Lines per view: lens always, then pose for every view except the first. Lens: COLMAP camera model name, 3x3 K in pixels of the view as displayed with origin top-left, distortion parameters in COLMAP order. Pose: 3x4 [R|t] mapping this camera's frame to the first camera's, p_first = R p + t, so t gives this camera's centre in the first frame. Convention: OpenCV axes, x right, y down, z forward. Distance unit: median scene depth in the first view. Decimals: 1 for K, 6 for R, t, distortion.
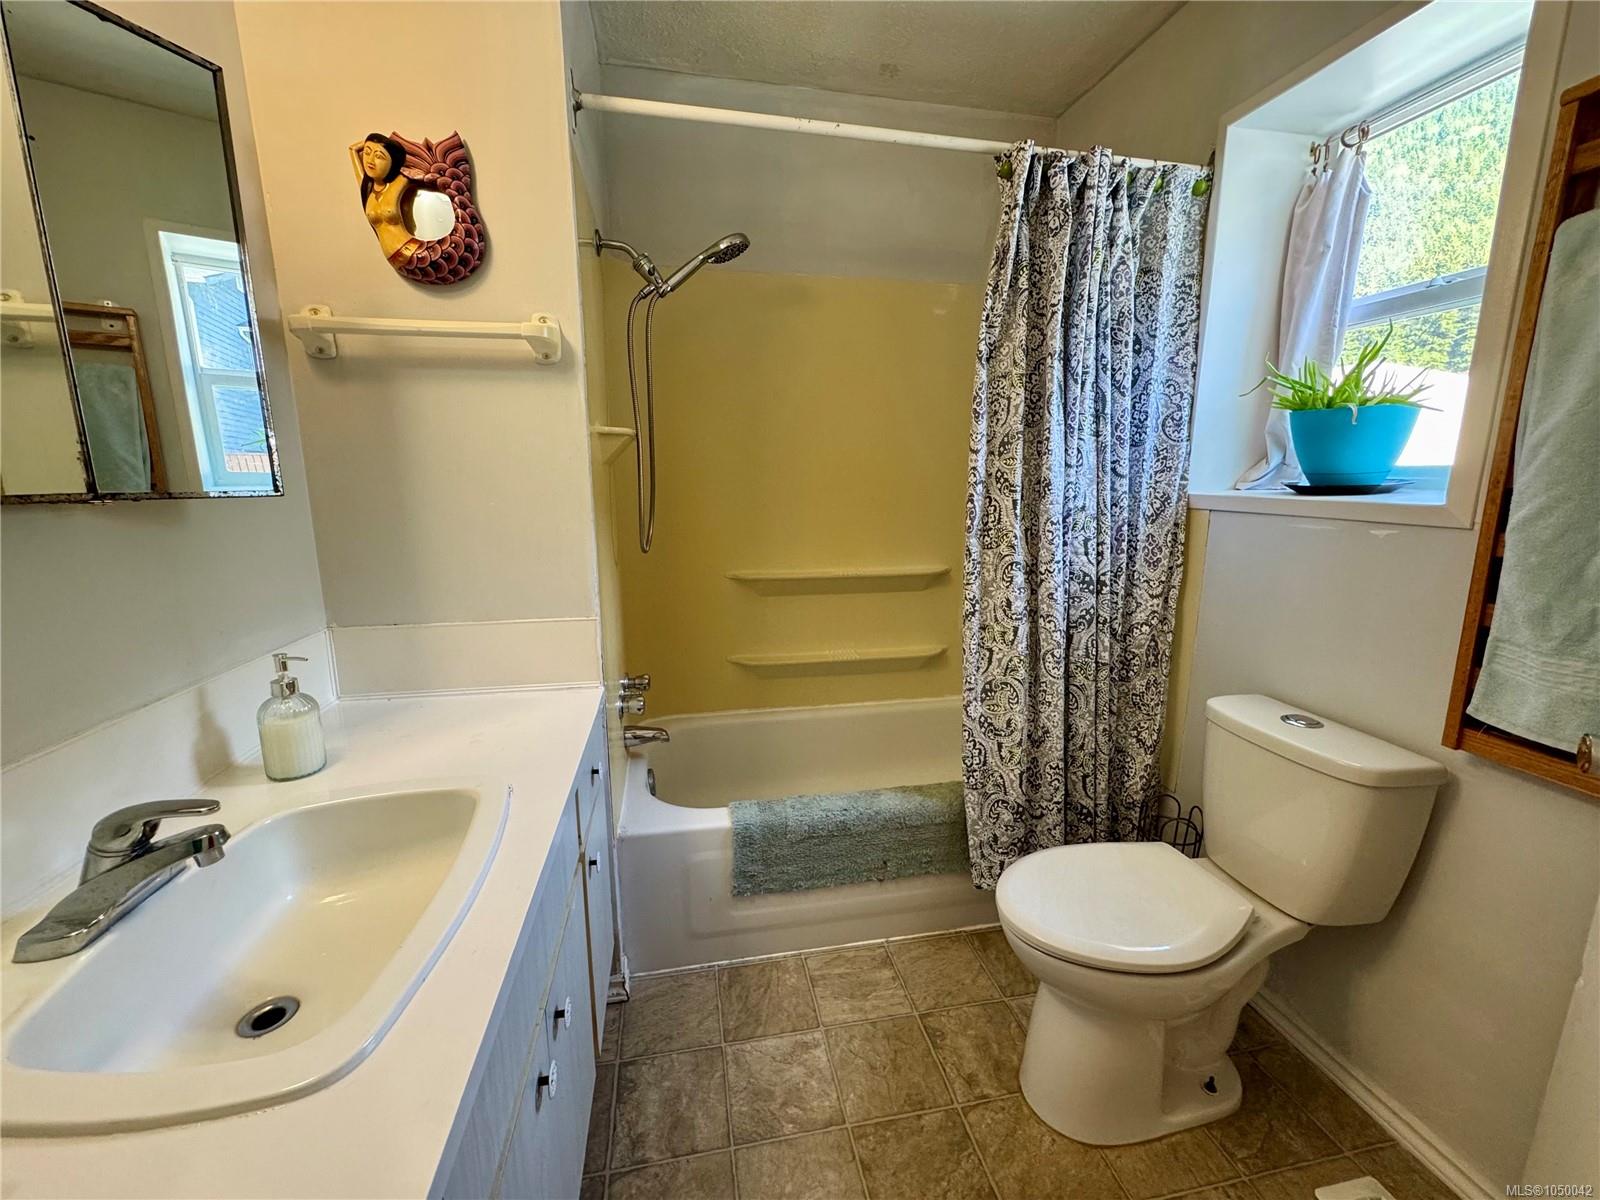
lens RADIAL K [[646.0, 0, 800.9], [0, 646.0, 601.2], [0, 0, 1]] dist [-0.003120, 0.000352]
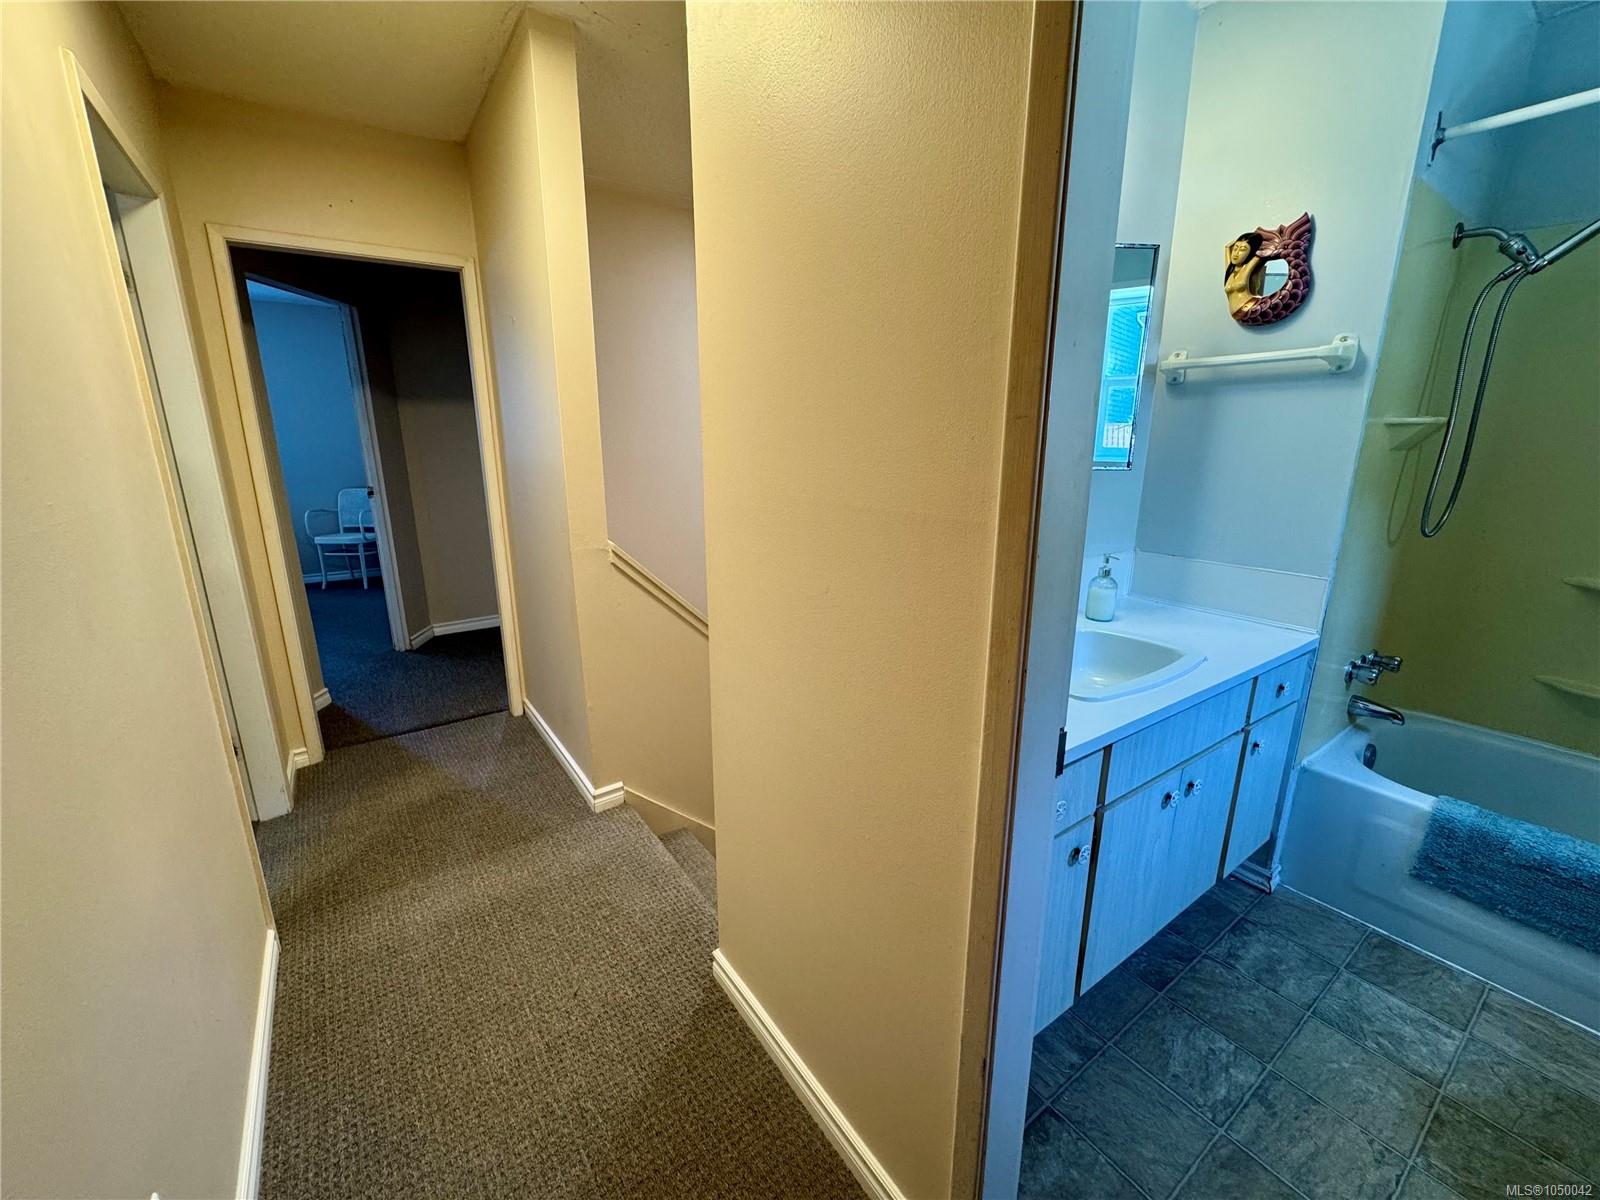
lens RADIAL K [[646.0, 0, 800.6], [0, 646.0, 599.9], [0, 0, 1]] dist [-0.003120, 0.000352]
pose [[0.418596, 0.221386, -0.880776, 0.387093], [-0.178475, 0.970974, 0.159235, 0.052908], [0.890463, 0.090542, 0.445957, -0.478415]]
